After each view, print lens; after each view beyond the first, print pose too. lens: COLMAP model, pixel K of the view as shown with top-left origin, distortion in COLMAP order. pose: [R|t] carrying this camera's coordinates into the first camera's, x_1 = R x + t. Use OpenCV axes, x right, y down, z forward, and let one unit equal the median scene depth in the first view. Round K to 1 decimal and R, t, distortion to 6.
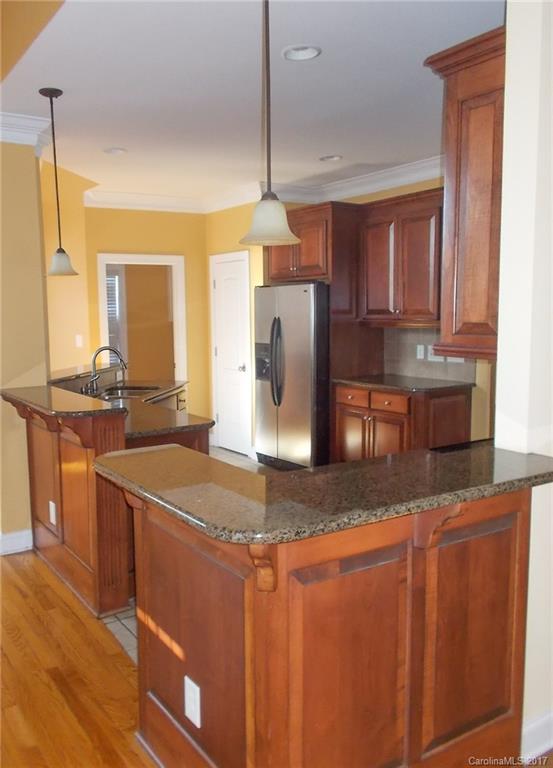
lens RADIAL K [[693.7, 0, 276.5], [0, 693.7, 384.0], [0, 0, 1]] dist [0.002762, -0.006906]
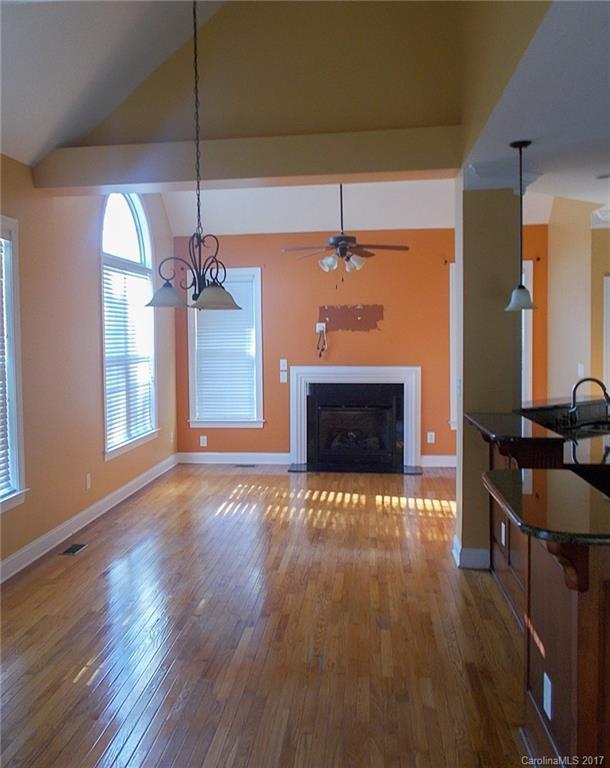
lens RADIAL K [[817.7, 0, 305.0], [0, 817.7, 384.0], [0, 0, 1]] dist [0.001539, 0.004608]
pose [[0.788345, 0.055132, -0.612759, 0.187849], [-0.079398, 0.996765, -0.012468, -0.001085], [0.610089, 0.058481, 0.790172, -0.173662]]
